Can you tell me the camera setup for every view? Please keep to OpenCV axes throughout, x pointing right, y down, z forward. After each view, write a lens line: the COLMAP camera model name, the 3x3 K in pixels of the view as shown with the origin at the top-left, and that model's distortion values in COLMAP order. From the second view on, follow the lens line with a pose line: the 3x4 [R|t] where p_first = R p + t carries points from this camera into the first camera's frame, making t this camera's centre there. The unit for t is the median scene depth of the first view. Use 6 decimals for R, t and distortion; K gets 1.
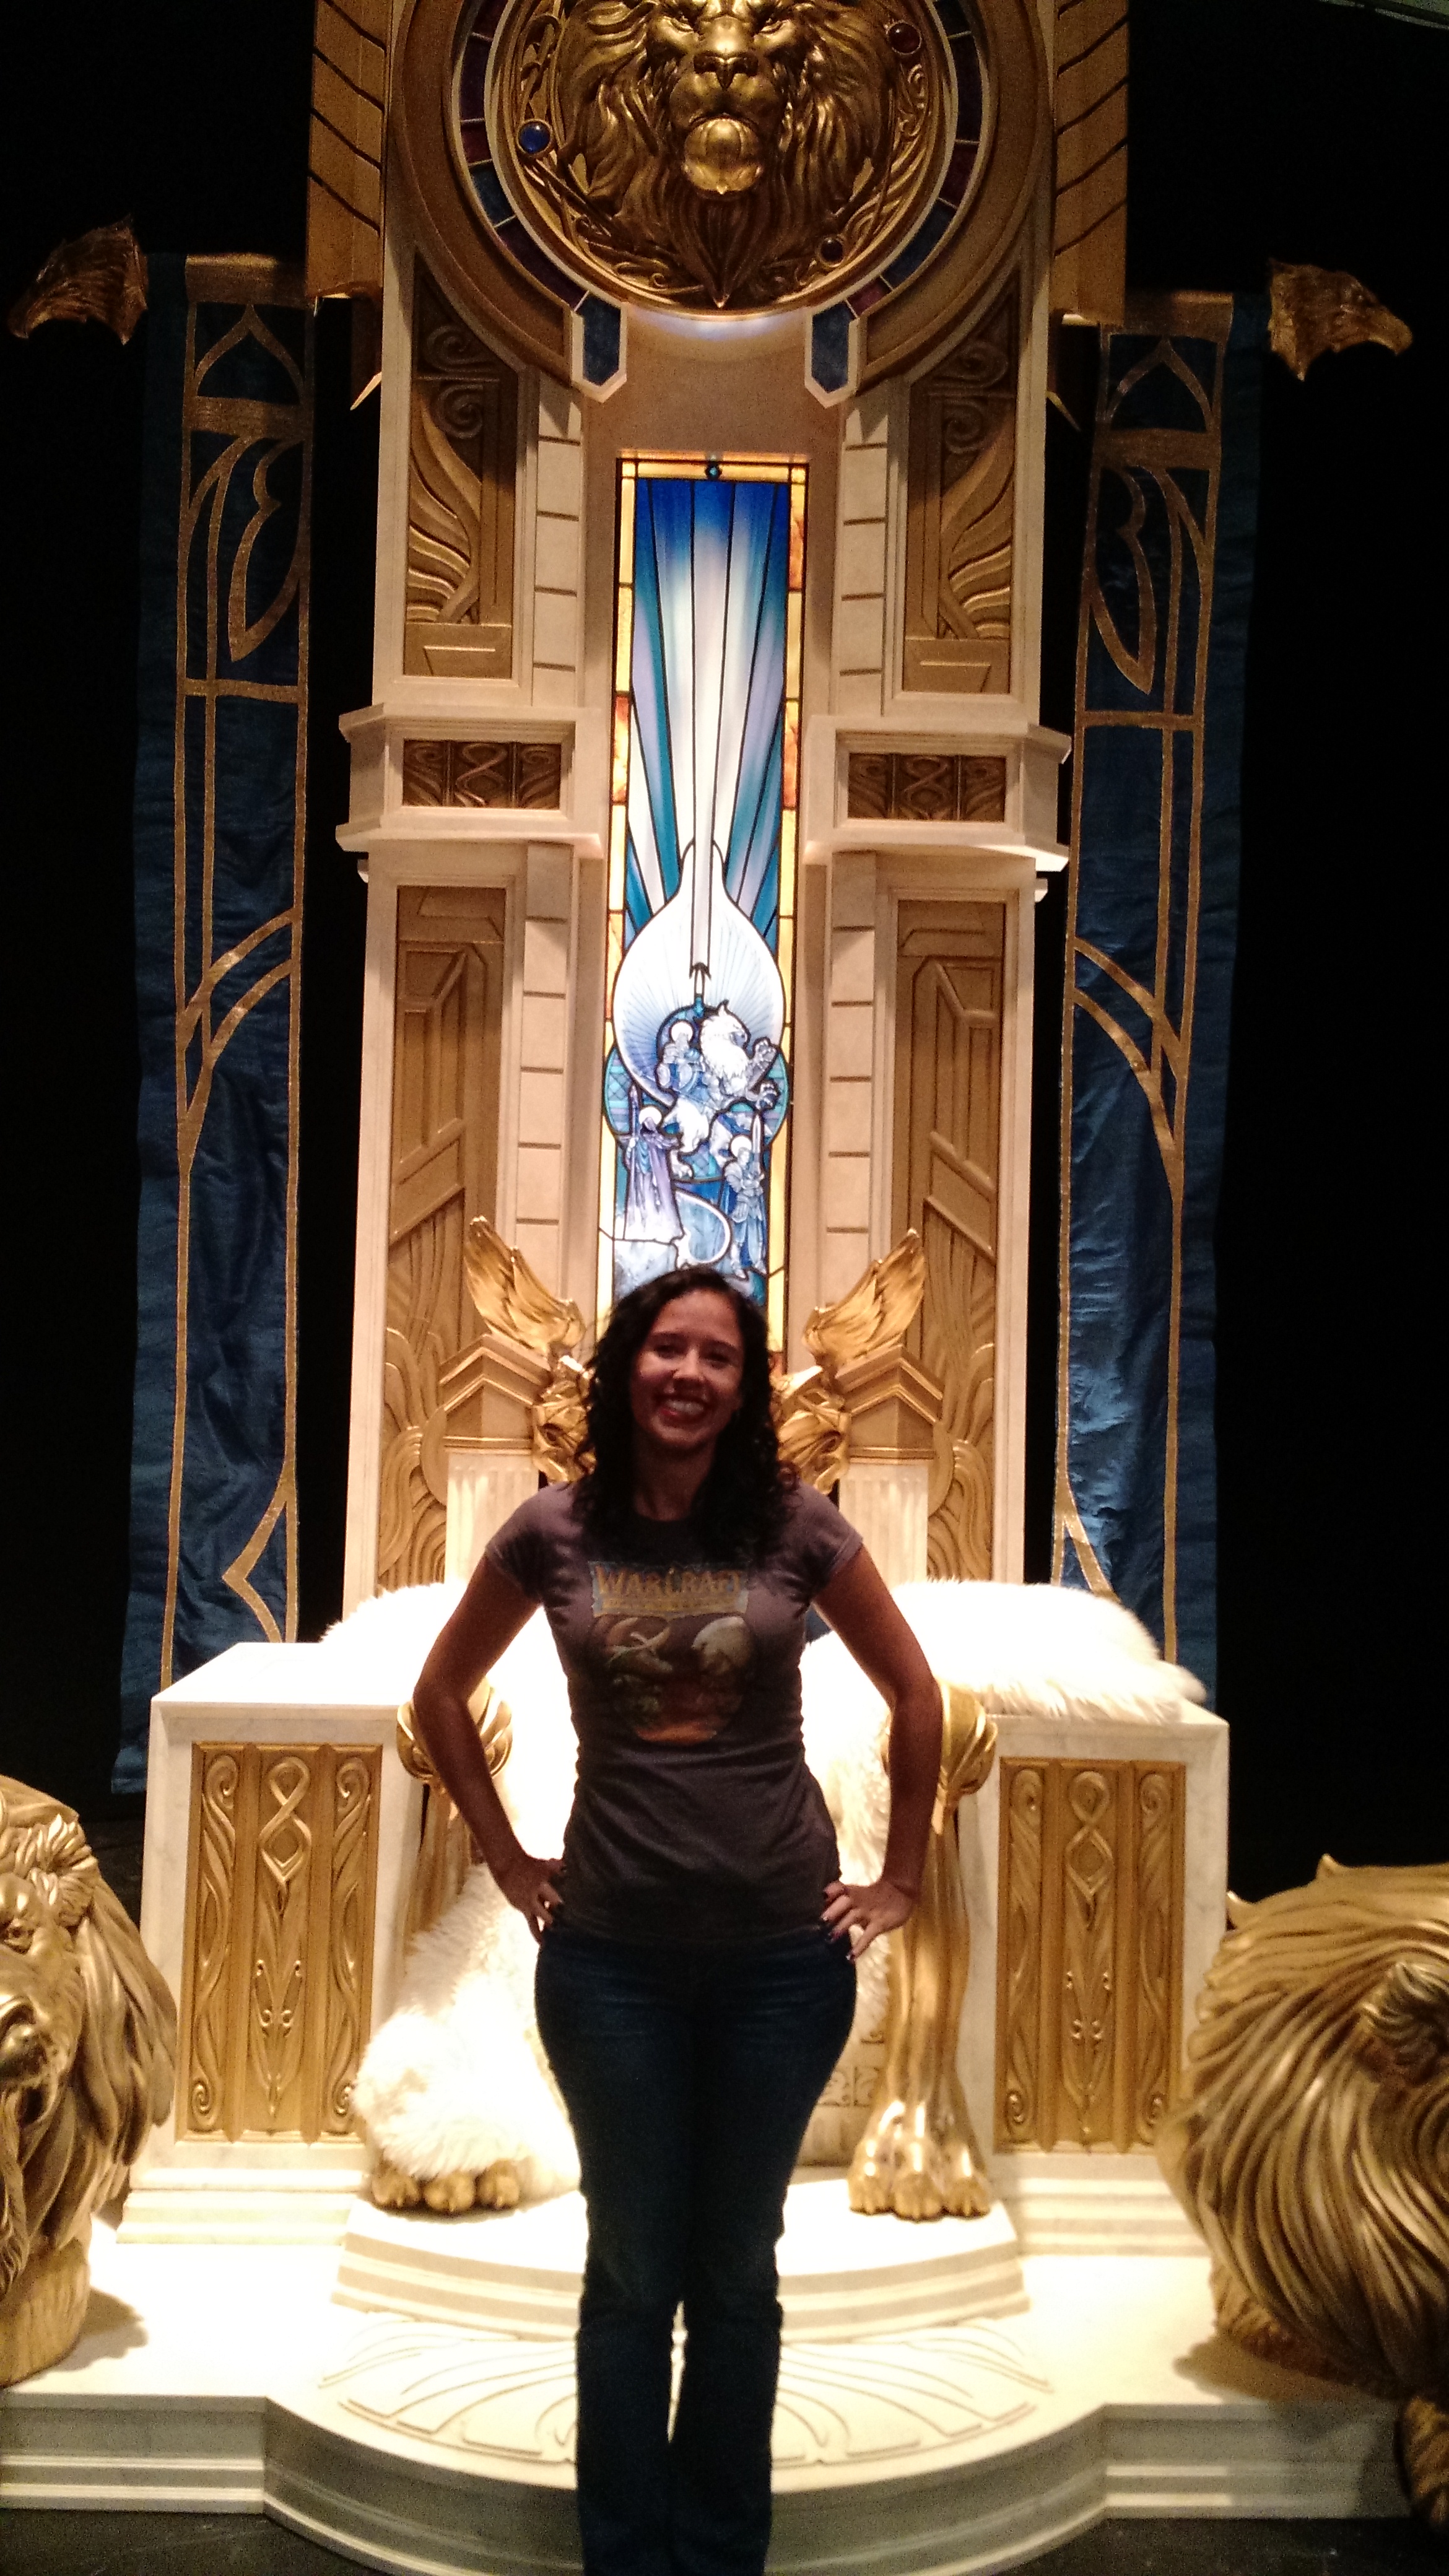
lens RADIAL K [[2415.9, 0, 724.5], [0, 2415.9, 1288.0], [0, 0, 1]] dist [0.147392, -0.413323]
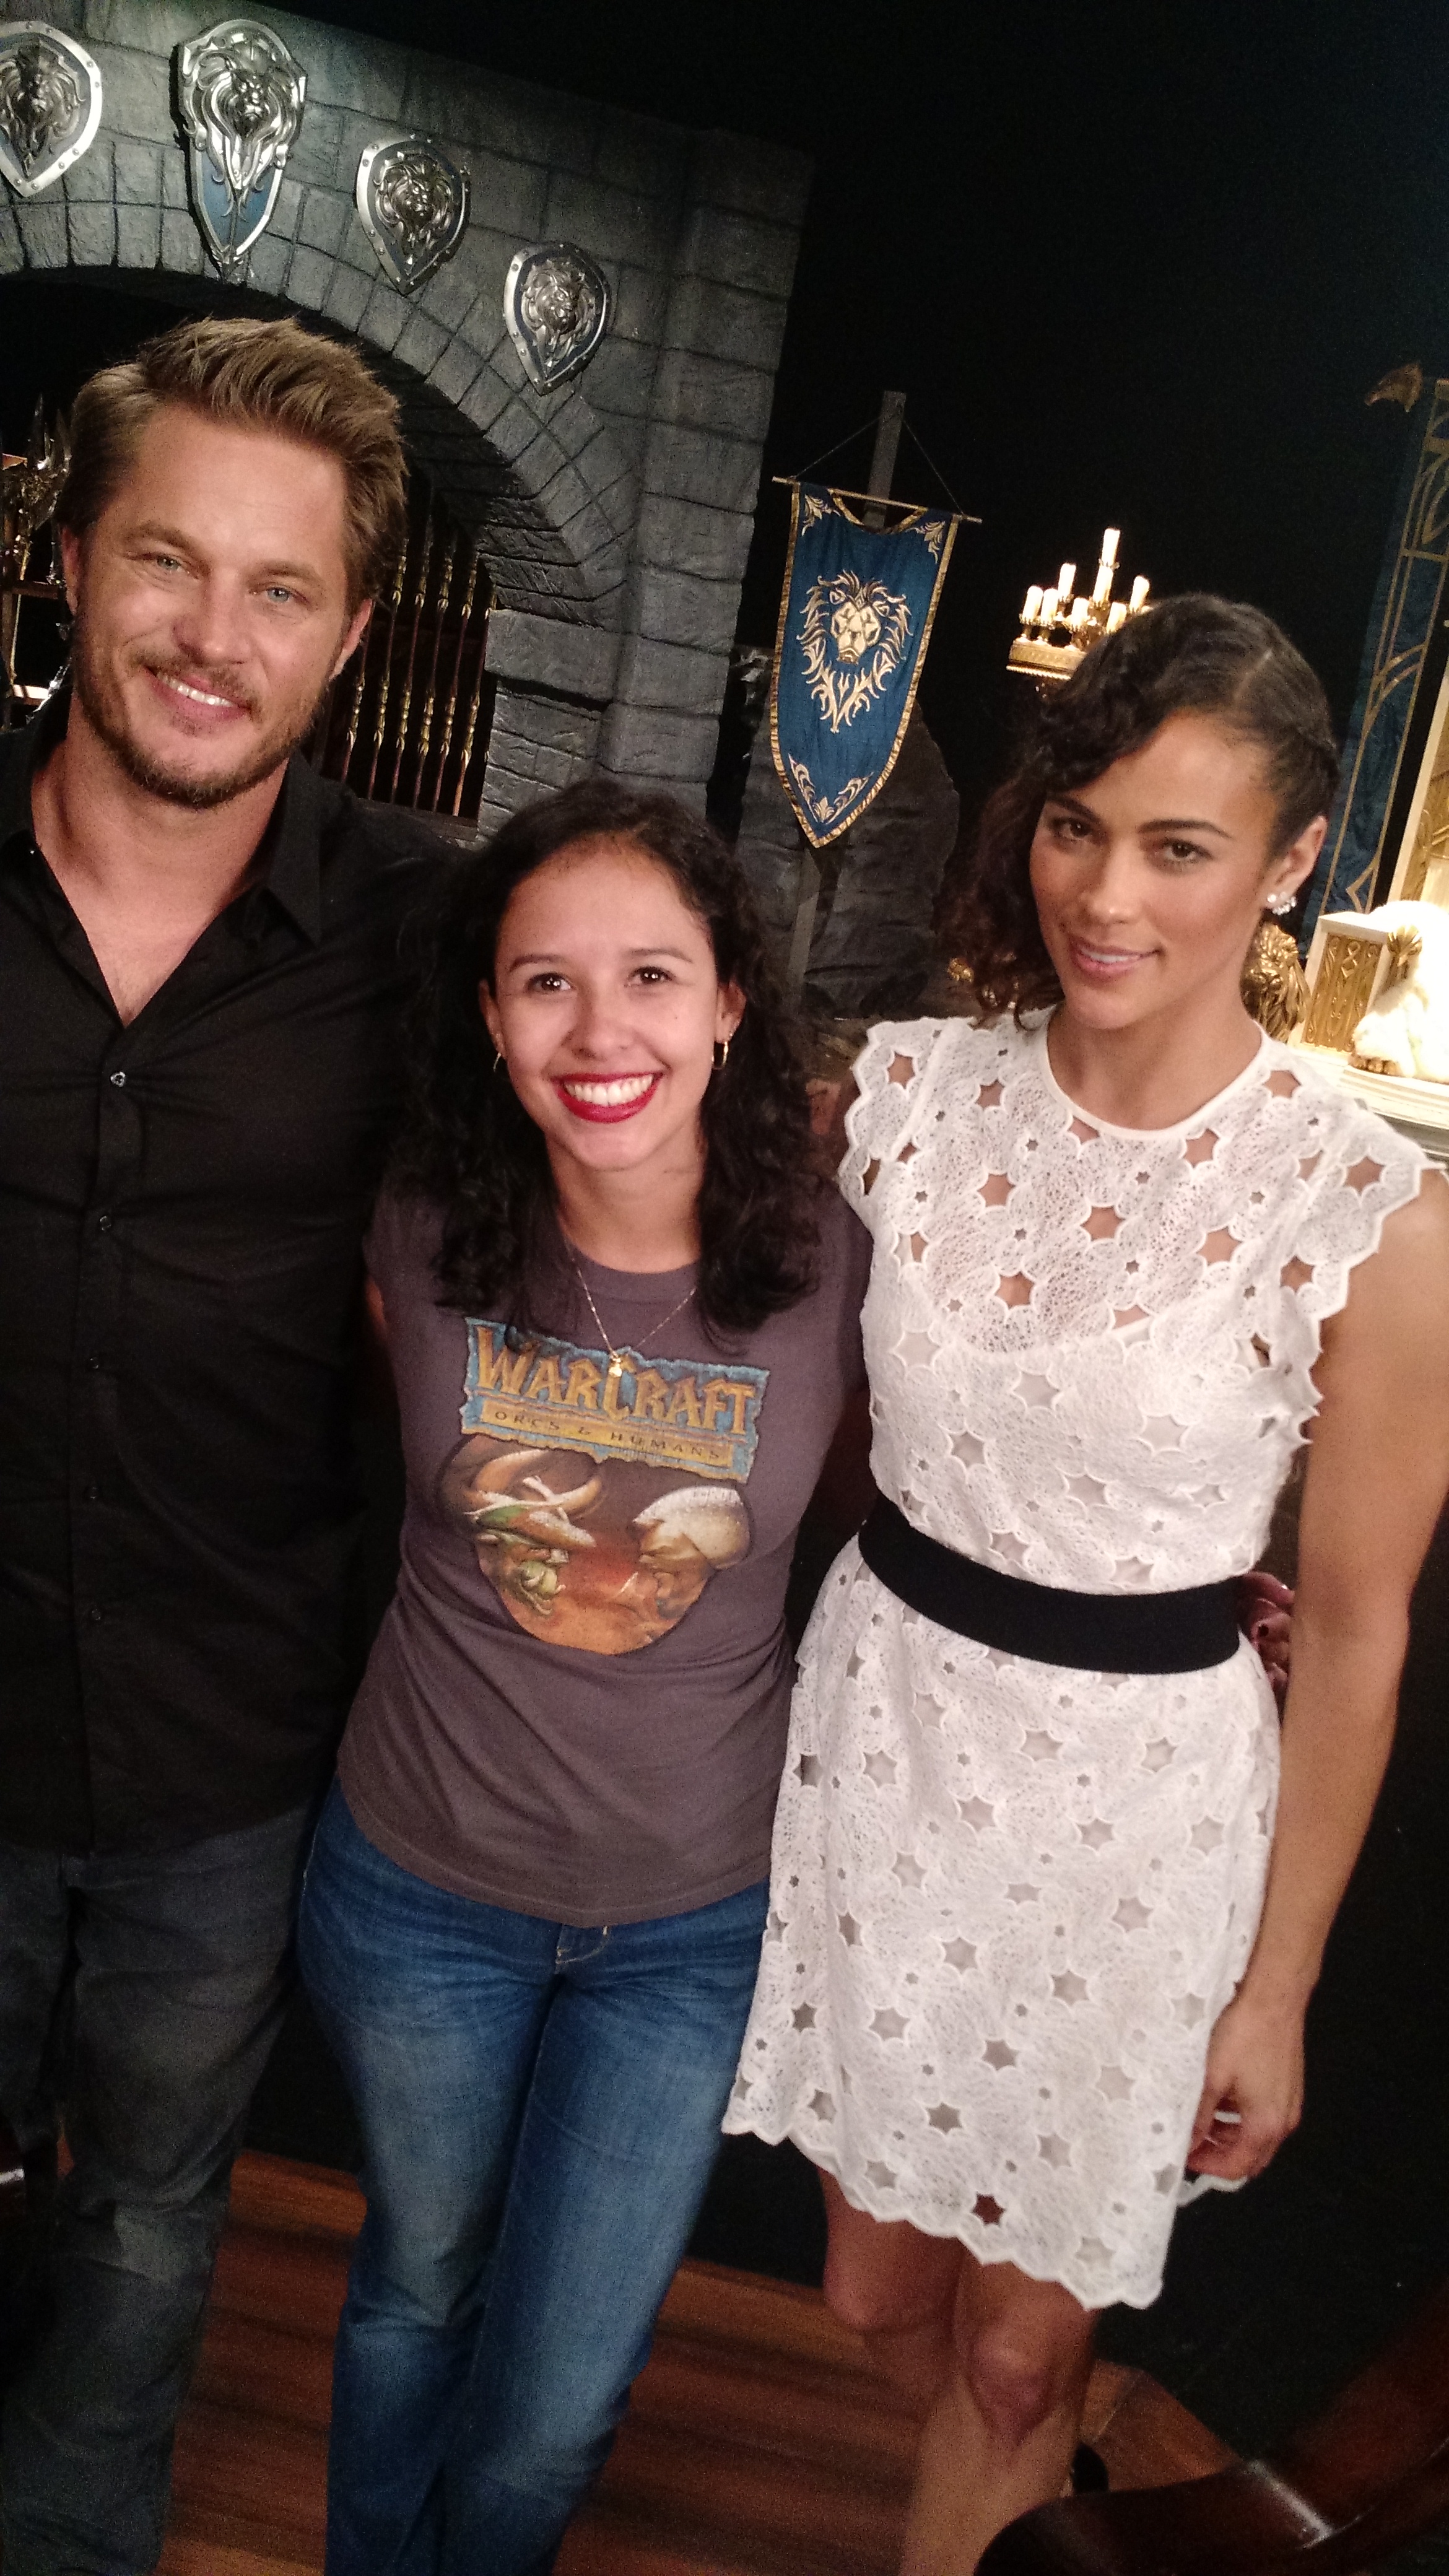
lens RADIAL K [[2415.9, 0, 724.5], [0, 2415.9, 1288.0], [0, 0, 1]] dist [0.147392, -0.413323]
pose [[0.884485, 0.239426, -0.400451, 0.389123], [-0.128760, 0.950219, 0.283732, -0.148162], [0.448449, -0.199395, 0.871283, -1.831511]]
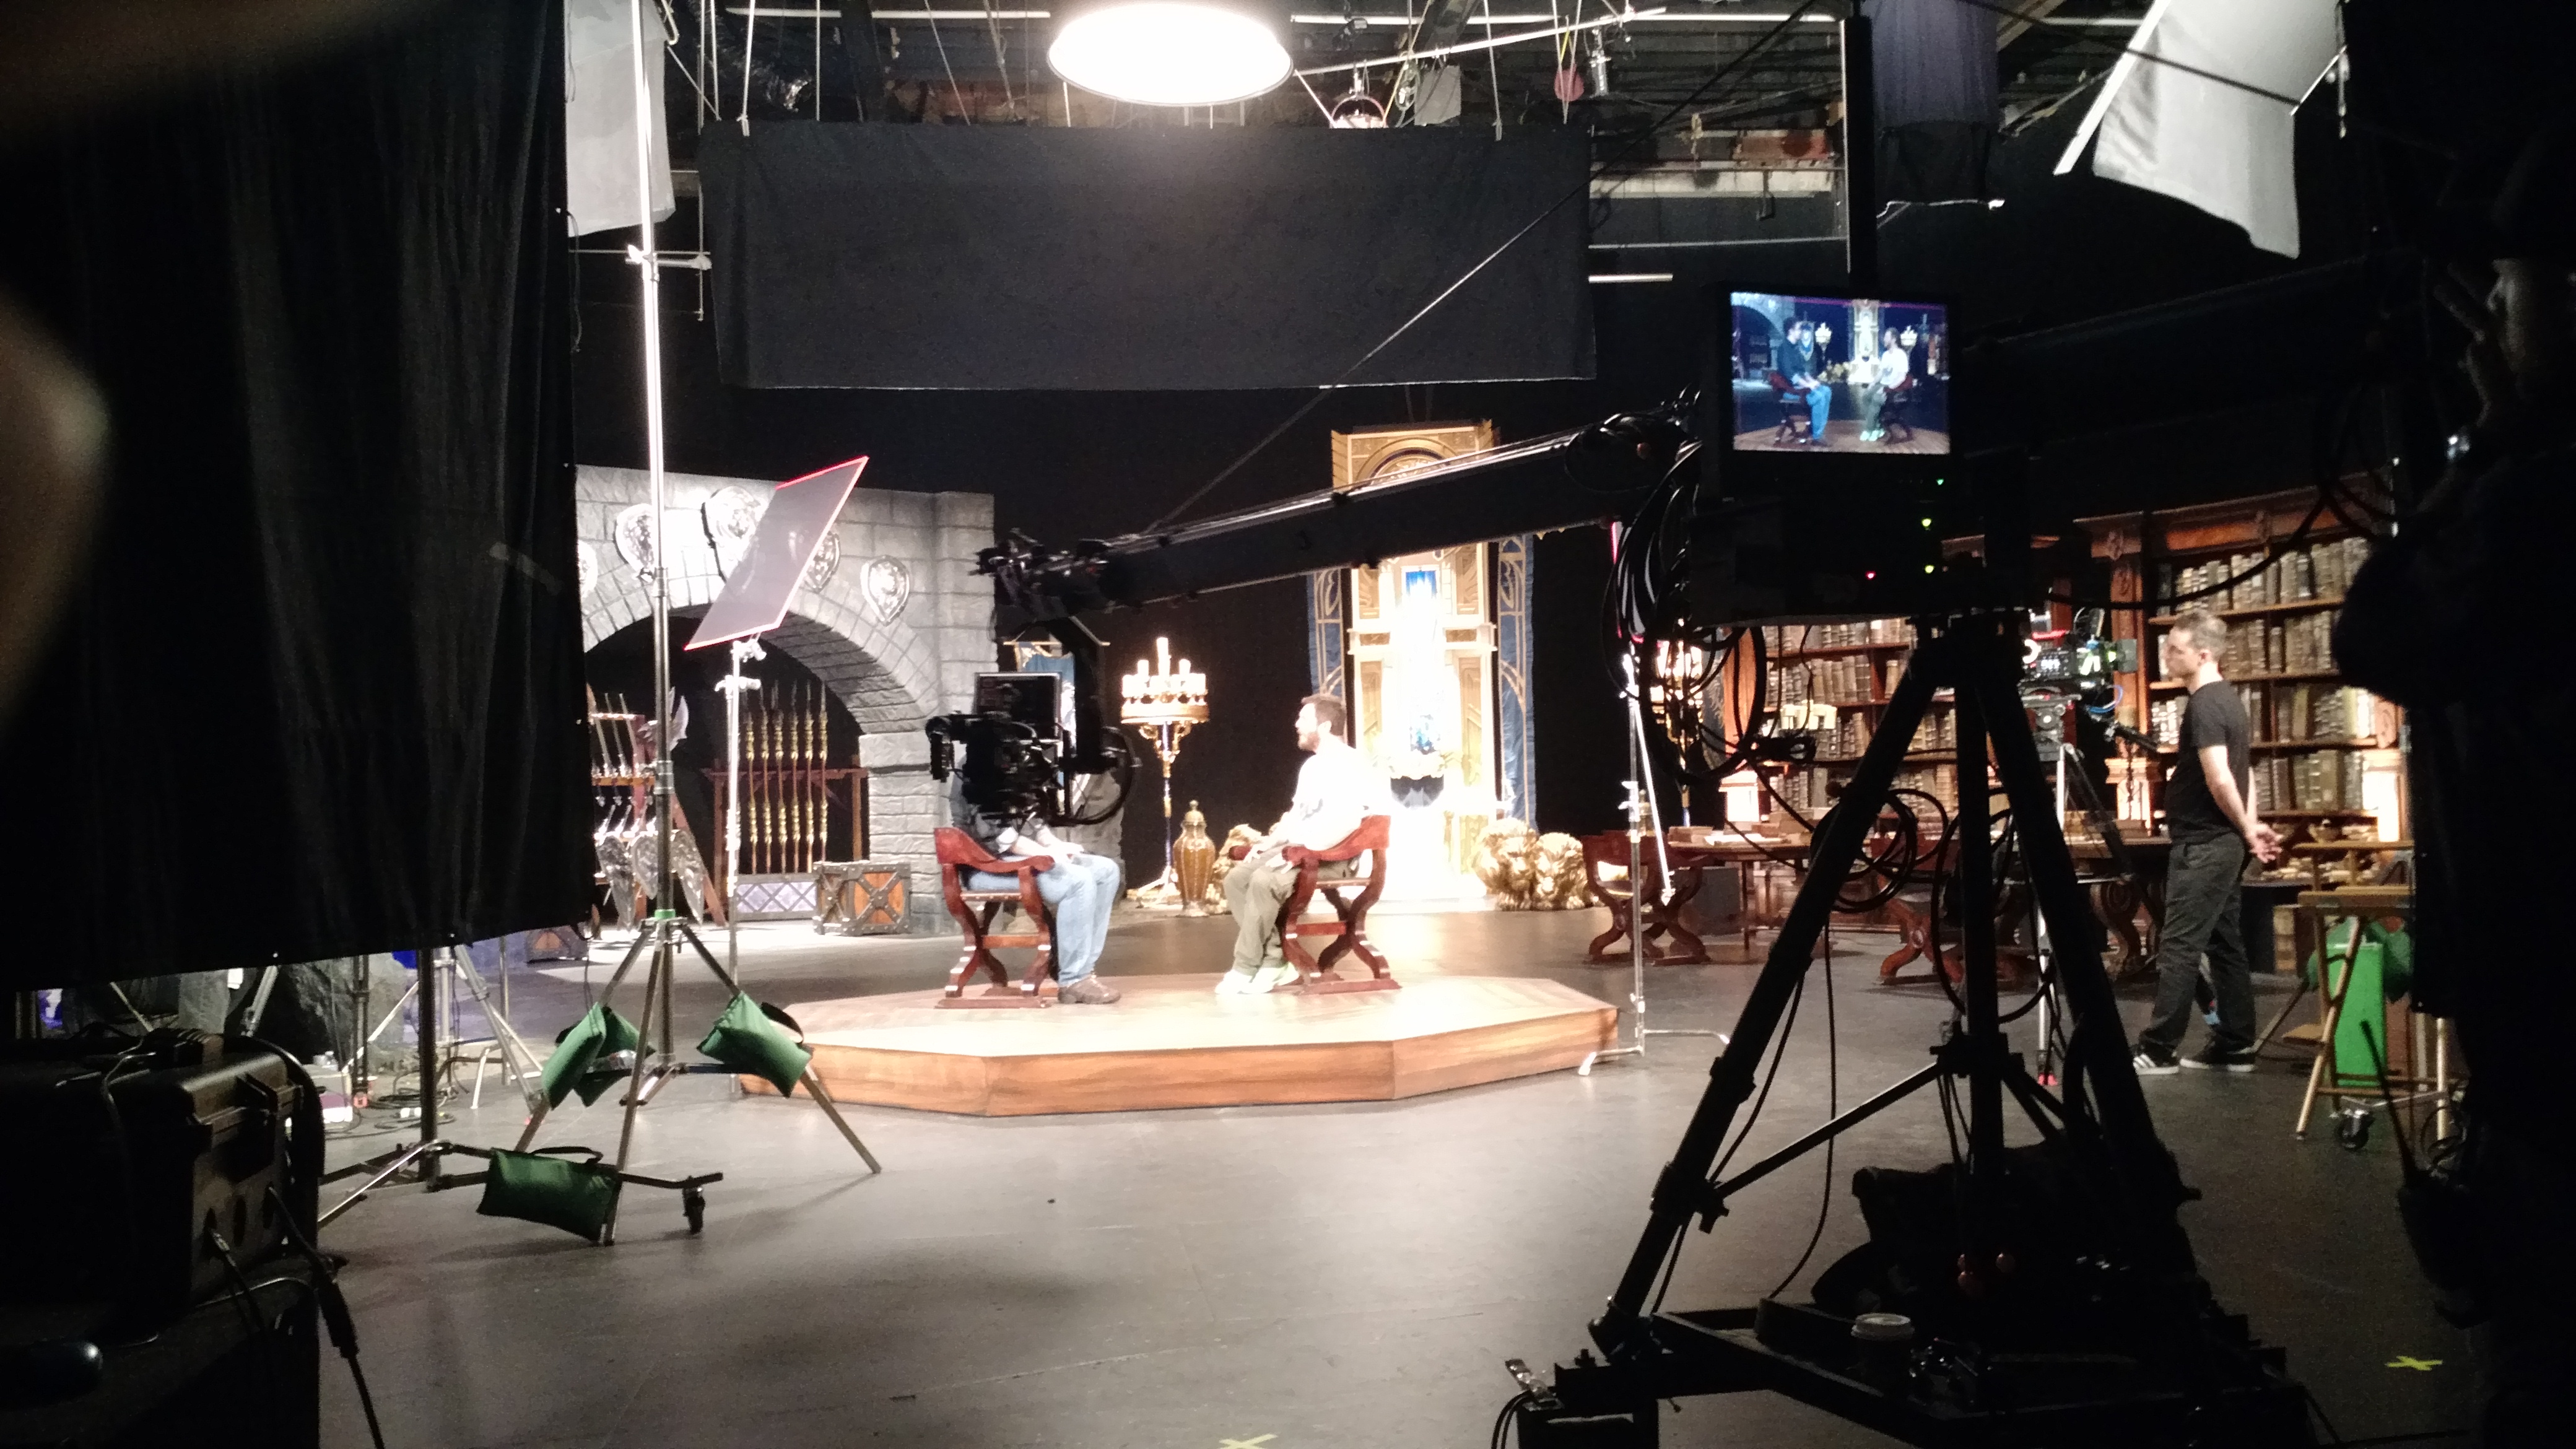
lens RADIAL K [[2415.9, 0, 1288.0], [0, 2415.9, 724.5], [0, 0, 1]] dist [0.147392, -0.413323]
pose [[0.968667, -0.062677, -0.240324, 0.886336], [0.065475, 0.997847, 0.003670, -0.062615], [0.239577, -0.019290, 0.970686, -3.775279]]
